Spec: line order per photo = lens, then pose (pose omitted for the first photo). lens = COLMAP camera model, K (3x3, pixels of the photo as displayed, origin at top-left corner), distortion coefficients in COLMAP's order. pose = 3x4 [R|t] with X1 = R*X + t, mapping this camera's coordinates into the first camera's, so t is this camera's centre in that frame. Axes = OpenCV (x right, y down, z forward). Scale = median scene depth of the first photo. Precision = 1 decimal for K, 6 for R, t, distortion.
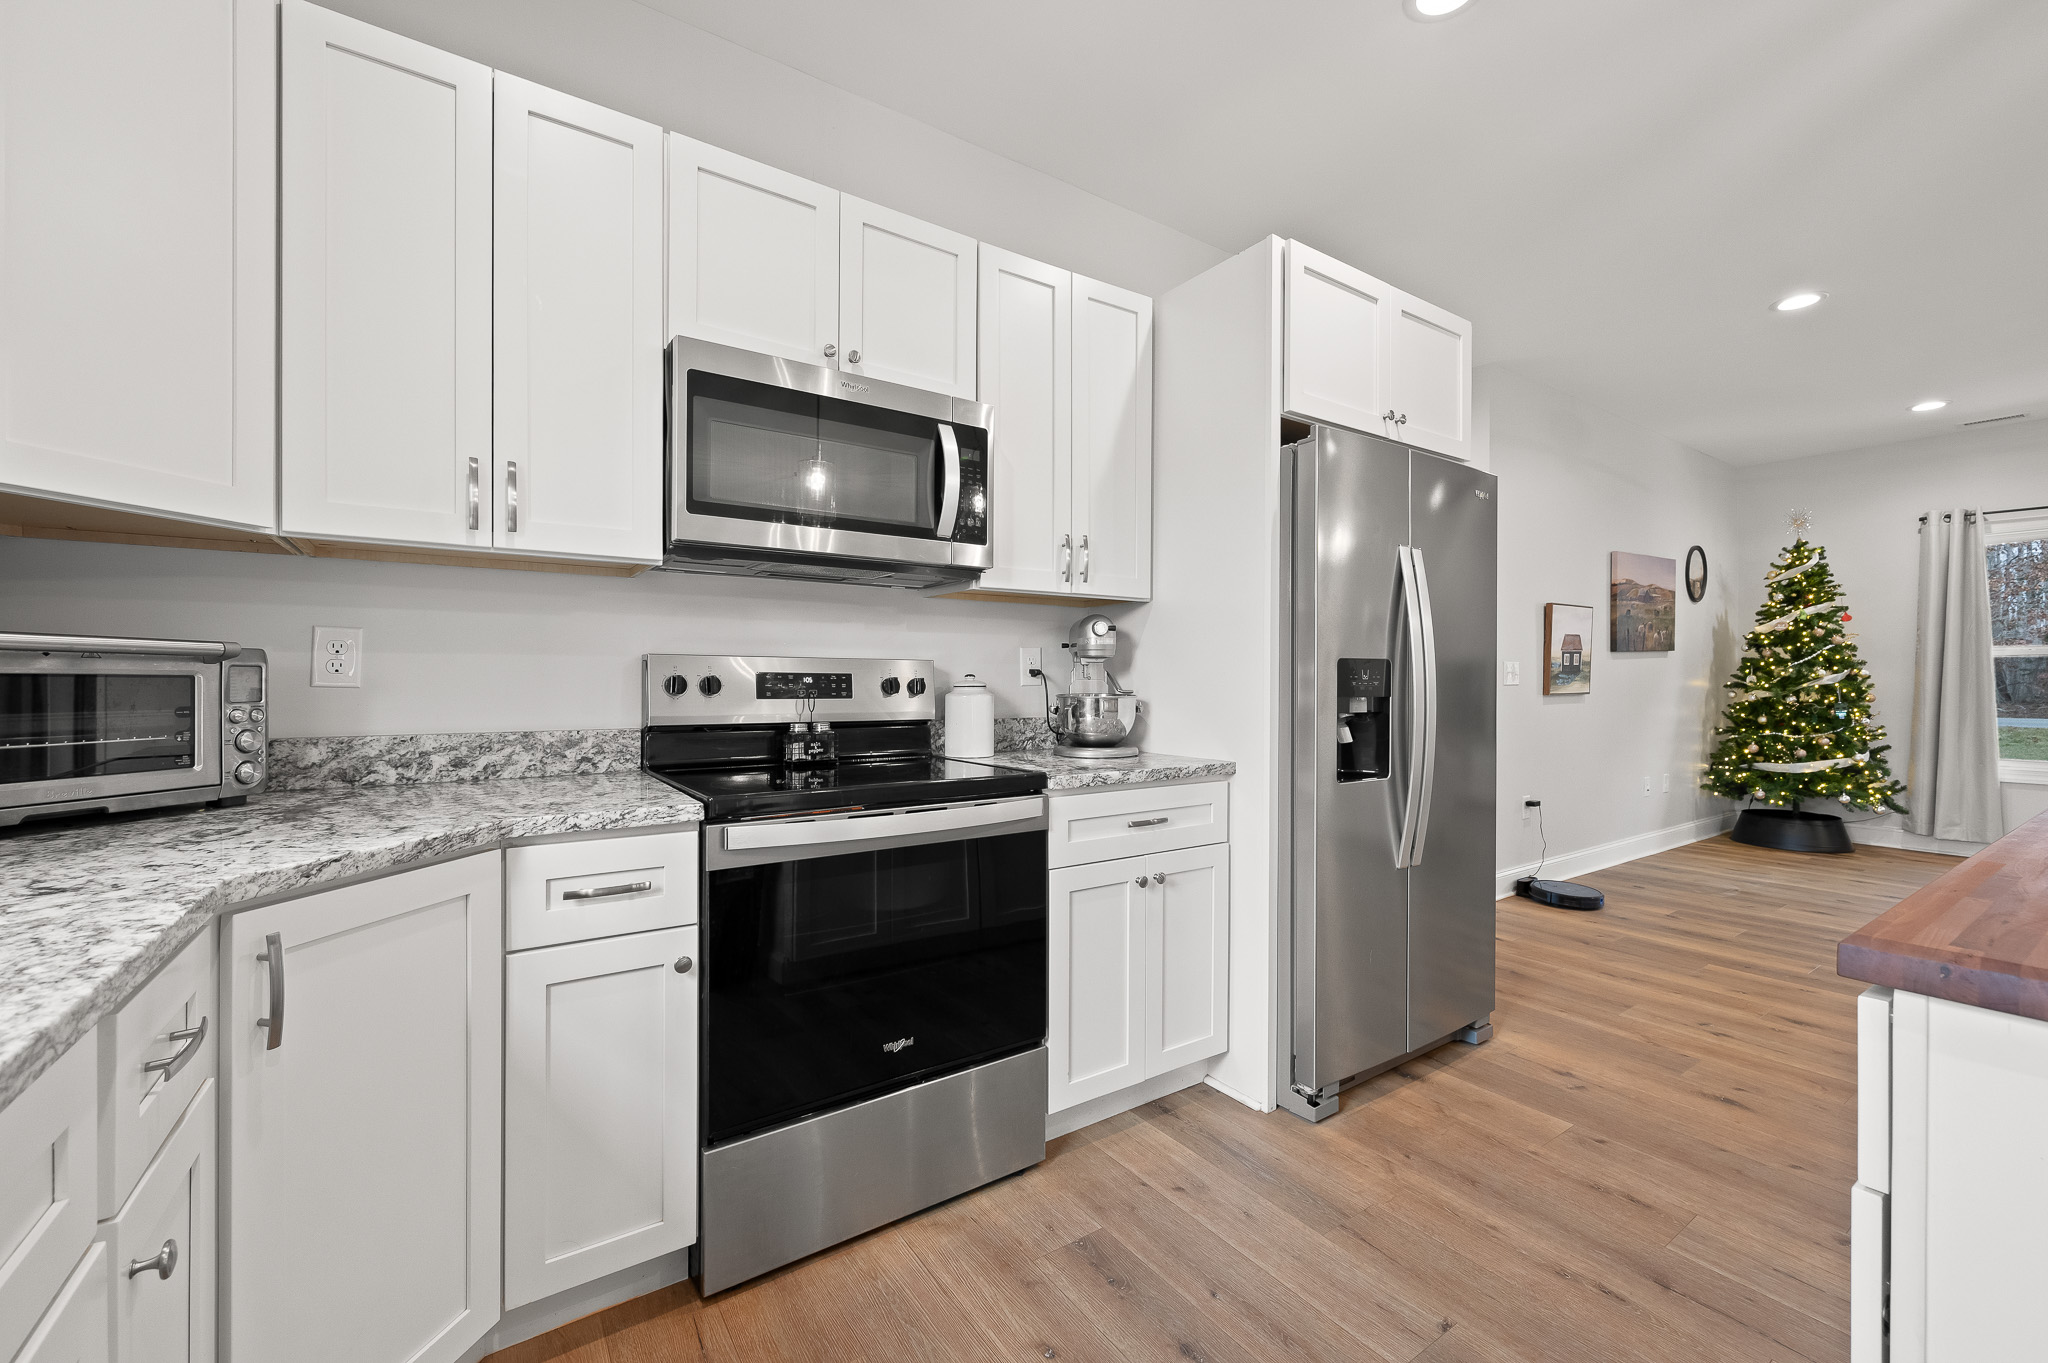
lens RADIAL K [[825.7, 0, 1025.4], [0, 825.7, 683.6], [0, 0, 1]] dist [-0.002161, 0.000292]
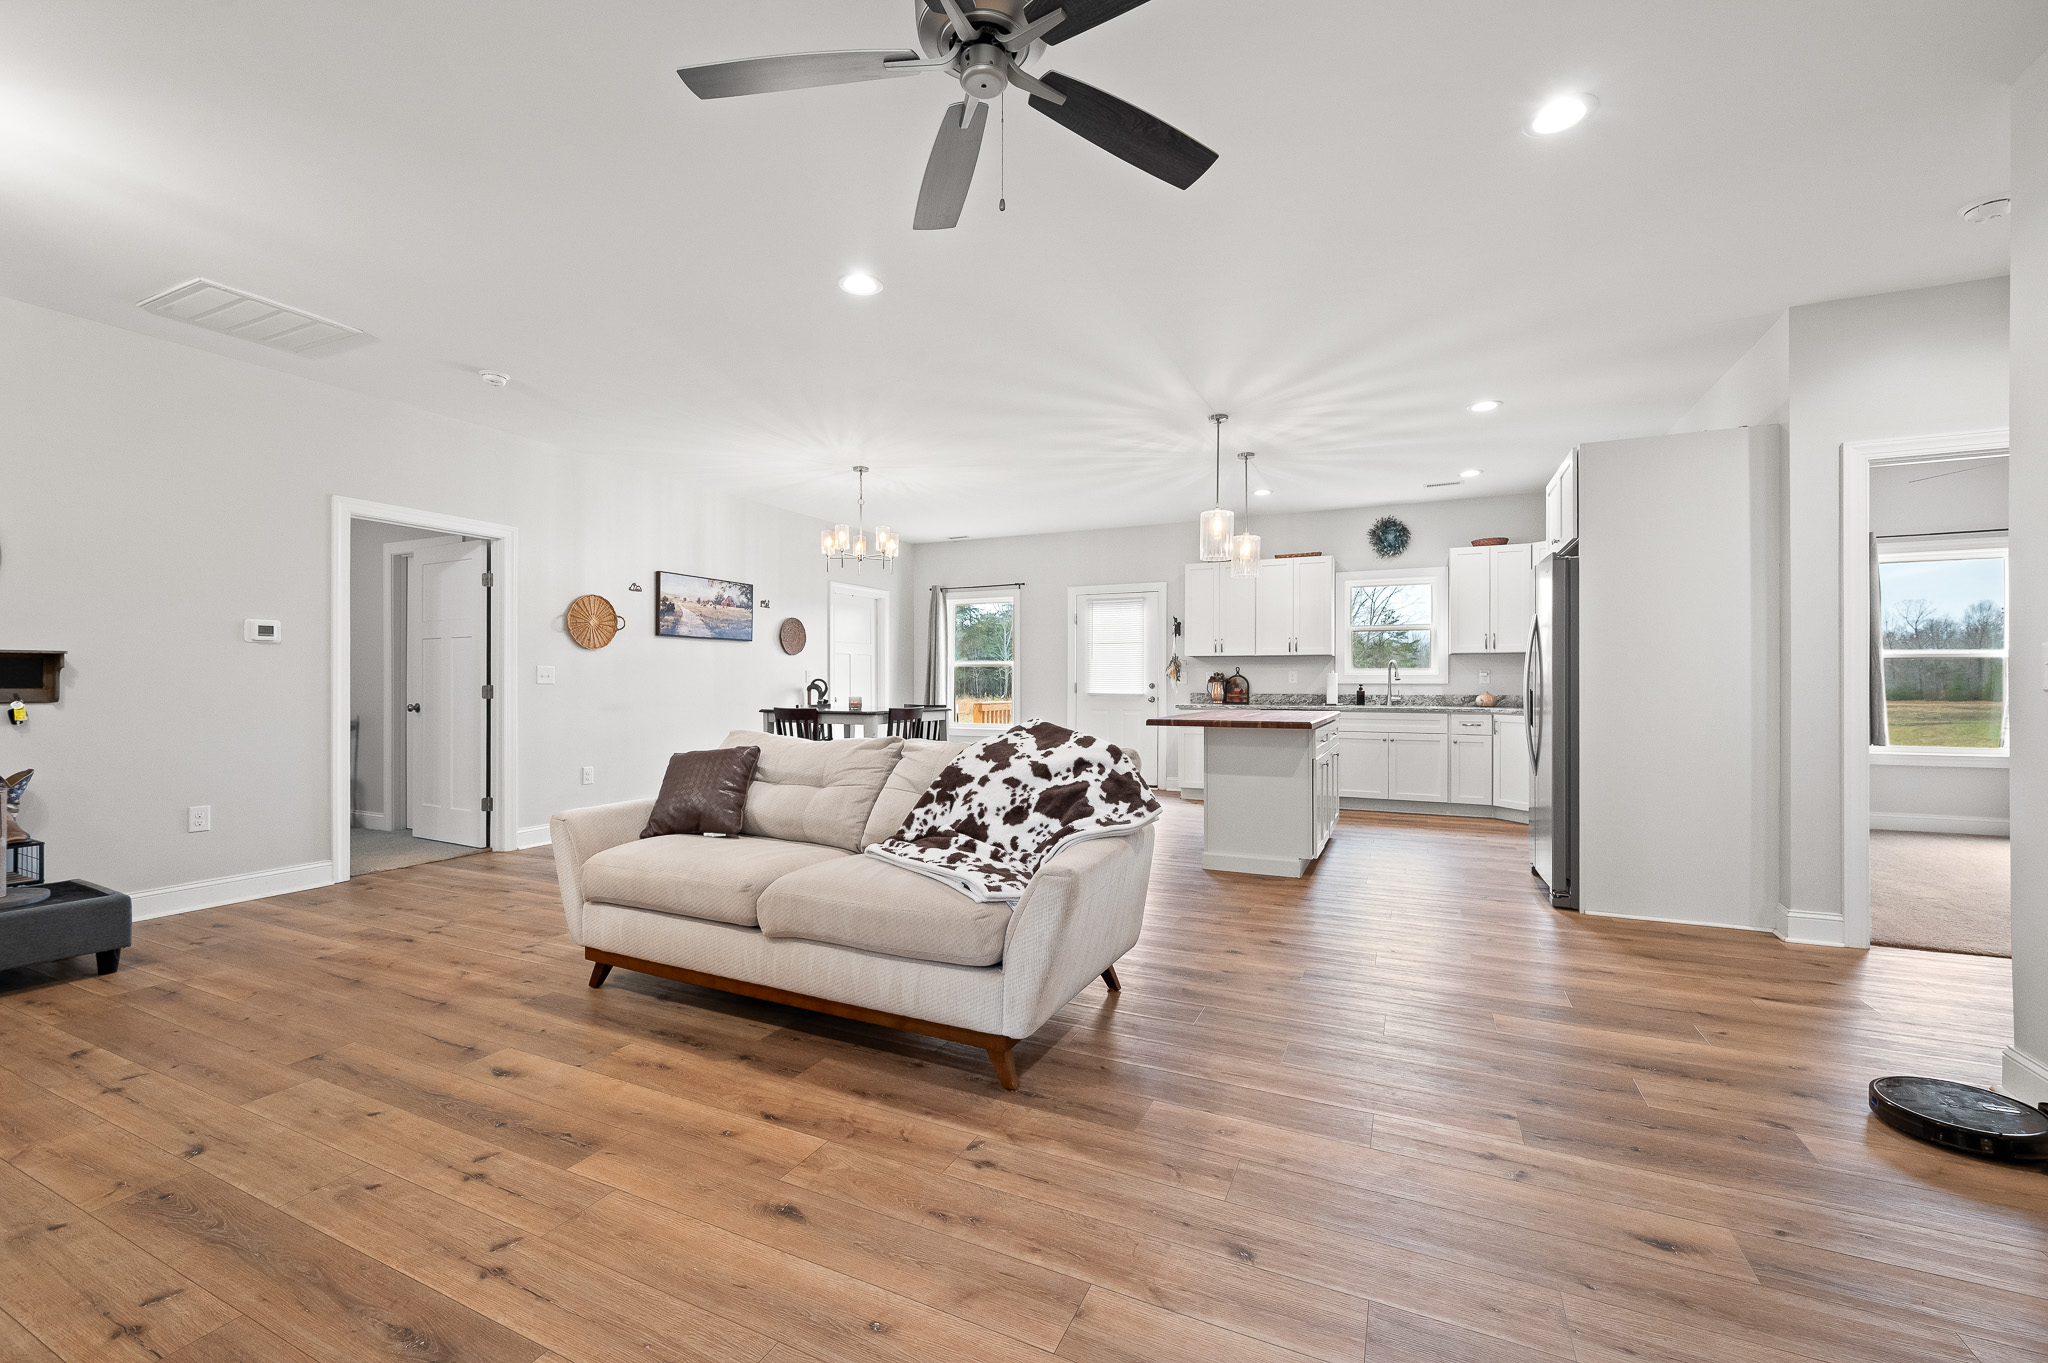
lens RADIAL K [[825.7, 0, 1017.5], [0, 825.7, 688.9], [0, 0, 1]] dist [-0.002161, 0.000292]
pose [[-0.864478, 0.000828, -0.502670, 1.926689], [-0.006122, 0.999907, 0.012177, -0.001848], [0.502634, 0.013604, -0.864392, 1.579592]]
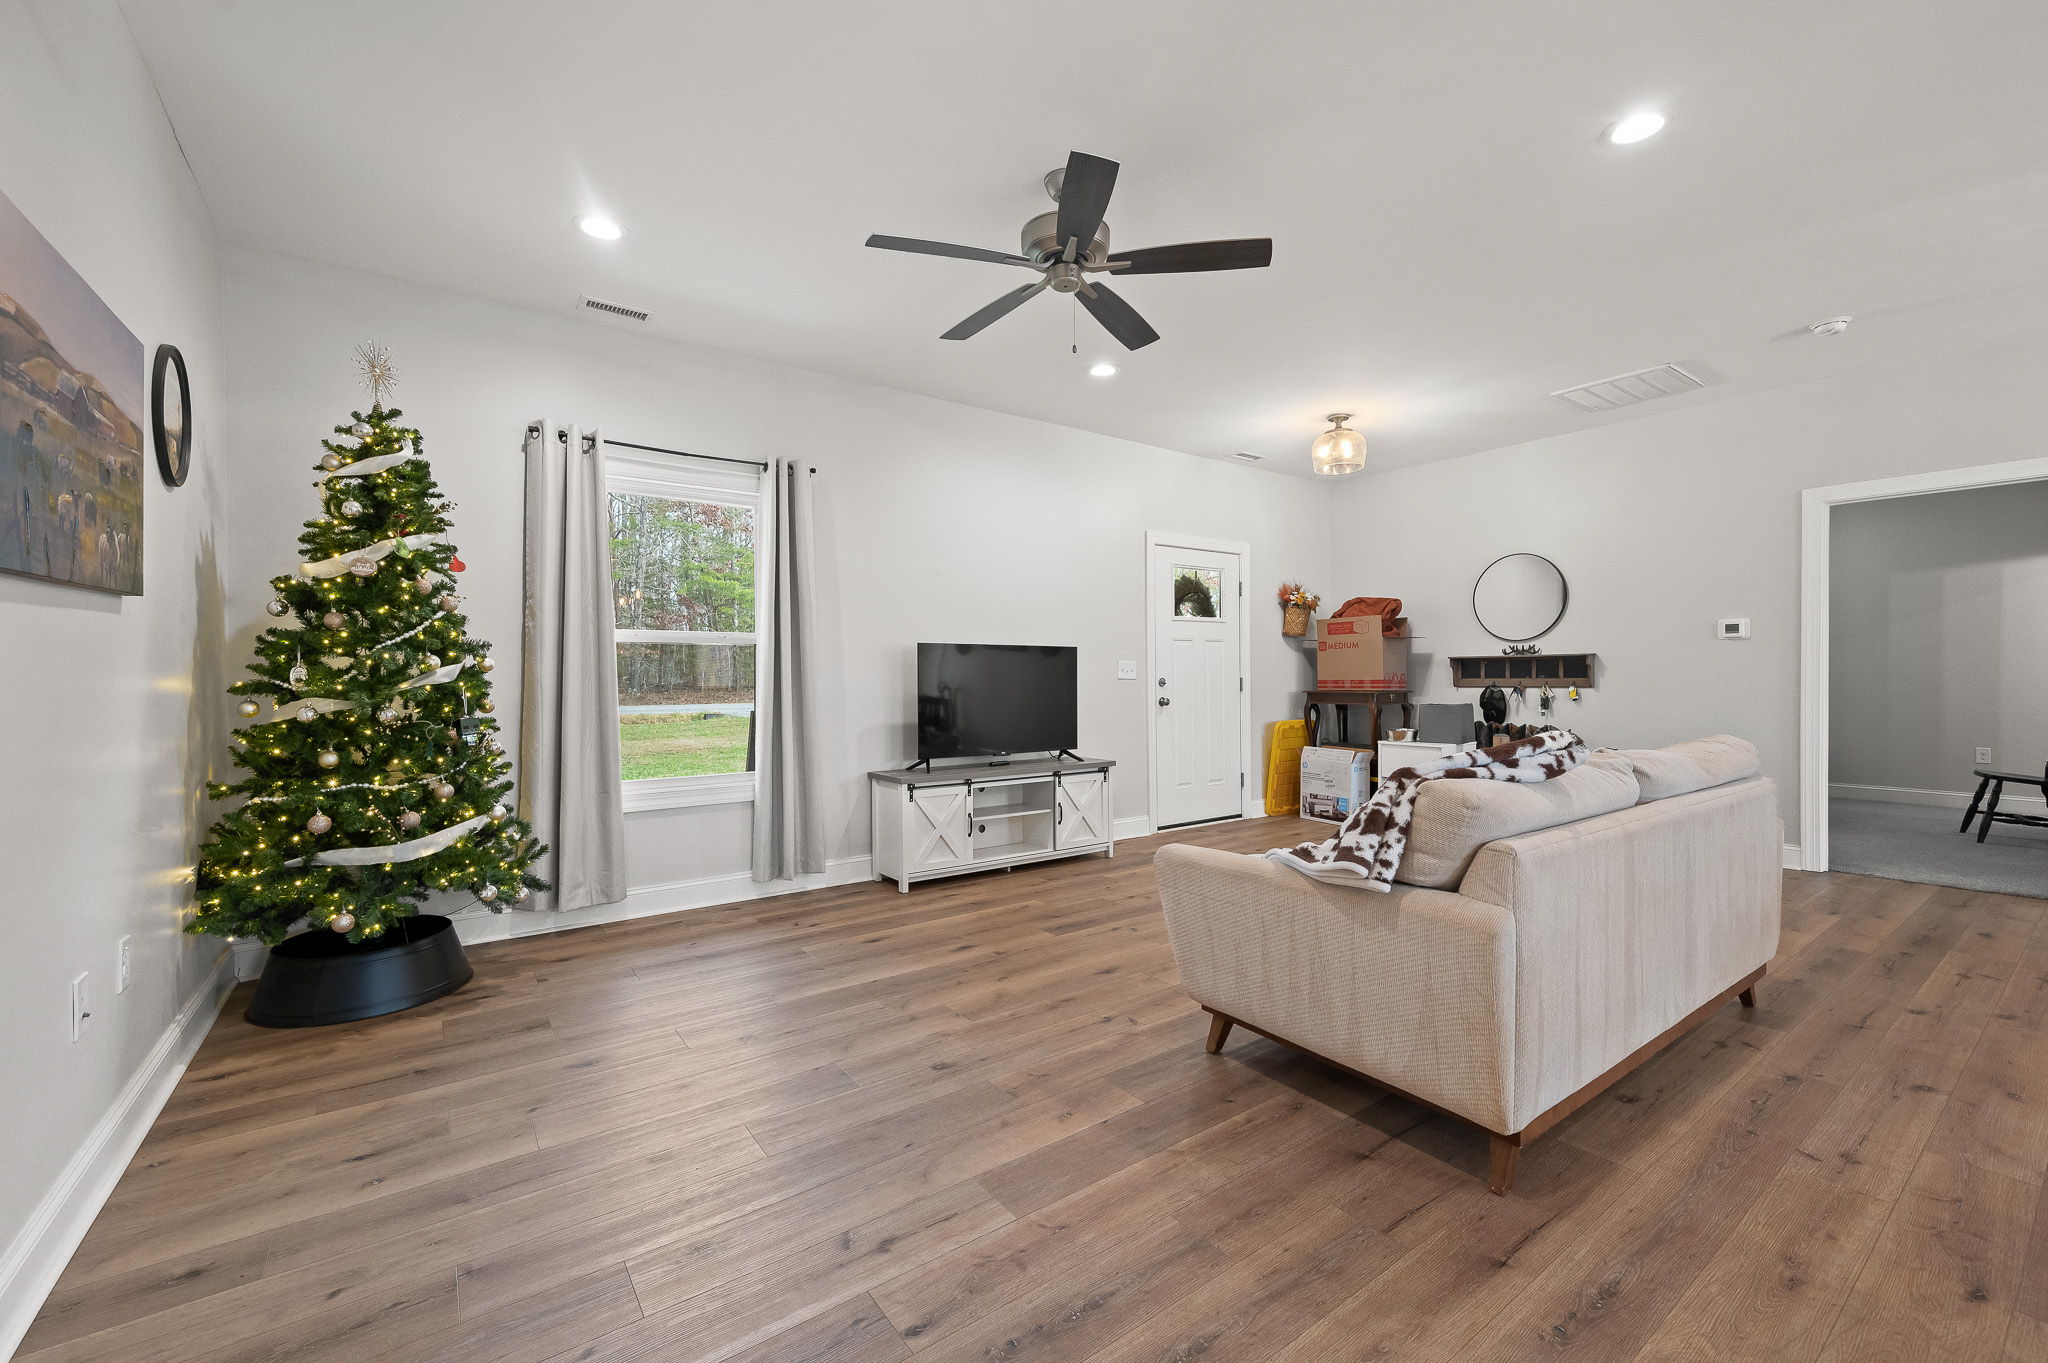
lens RADIAL K [[825.7, 0, 1026.2], [0, 825.7, 687.4], [0, 0, 1]] dist [-0.002161, 0.000292]
pose [[-0.028314, -0.013696, 0.999505, 0.753356], [0.011328, 0.999838, 0.014022, 0.000463], [-0.999535, 0.011719, -0.028154, 1.132017]]
